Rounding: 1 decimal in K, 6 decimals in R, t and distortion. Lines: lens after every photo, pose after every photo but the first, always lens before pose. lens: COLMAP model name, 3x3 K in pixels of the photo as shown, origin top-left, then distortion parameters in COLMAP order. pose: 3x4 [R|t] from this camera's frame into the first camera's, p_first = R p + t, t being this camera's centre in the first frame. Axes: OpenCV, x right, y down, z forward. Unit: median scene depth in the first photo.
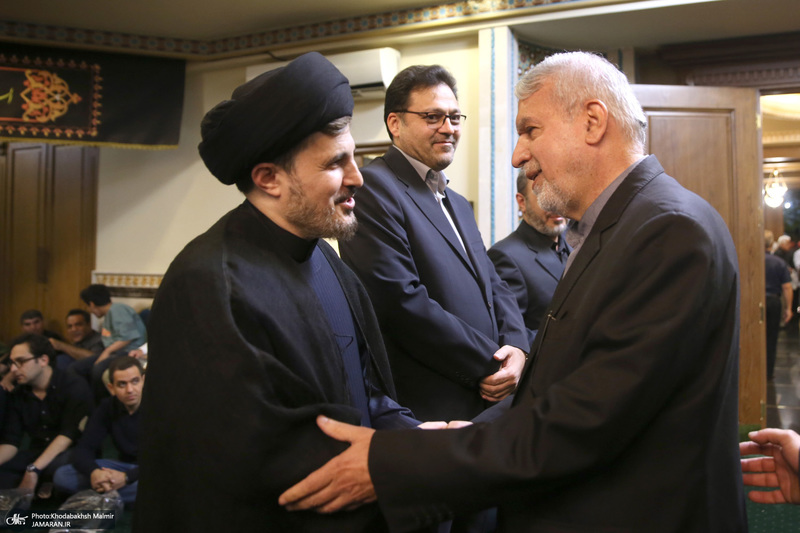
lens RADIAL K [[699.0, 0, 515.8], [0, 699.0, 226.2], [0, 0, 1]] dist [-0.110968, 0.079907]
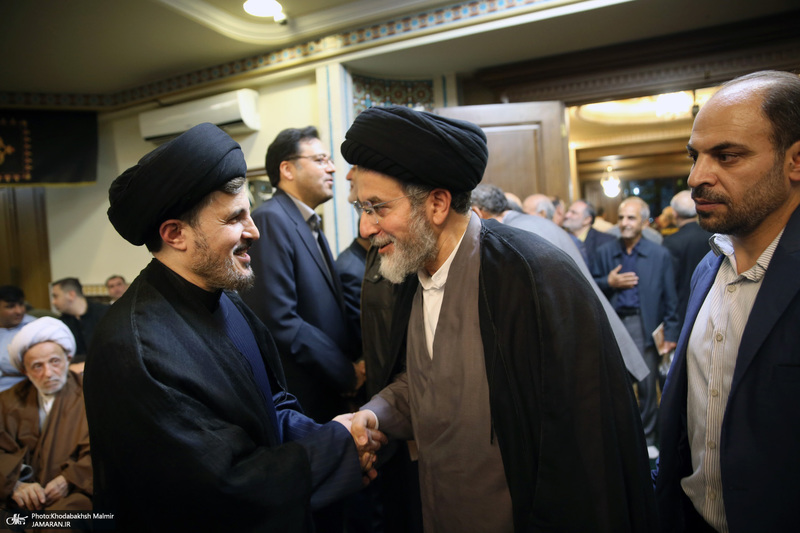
lens RADIAL K [[533.6, 0, 398.2], [0, 533.6, 267.2], [0, 0, 1]] dist [-0.114742, 0.079498]
pose [[0.996892, -0.052557, -0.058682, 0.108696], [0.057634, 0.994410, 0.088476, -0.016393], [0.053704, -0.091583, 0.994348, 0.083040]]
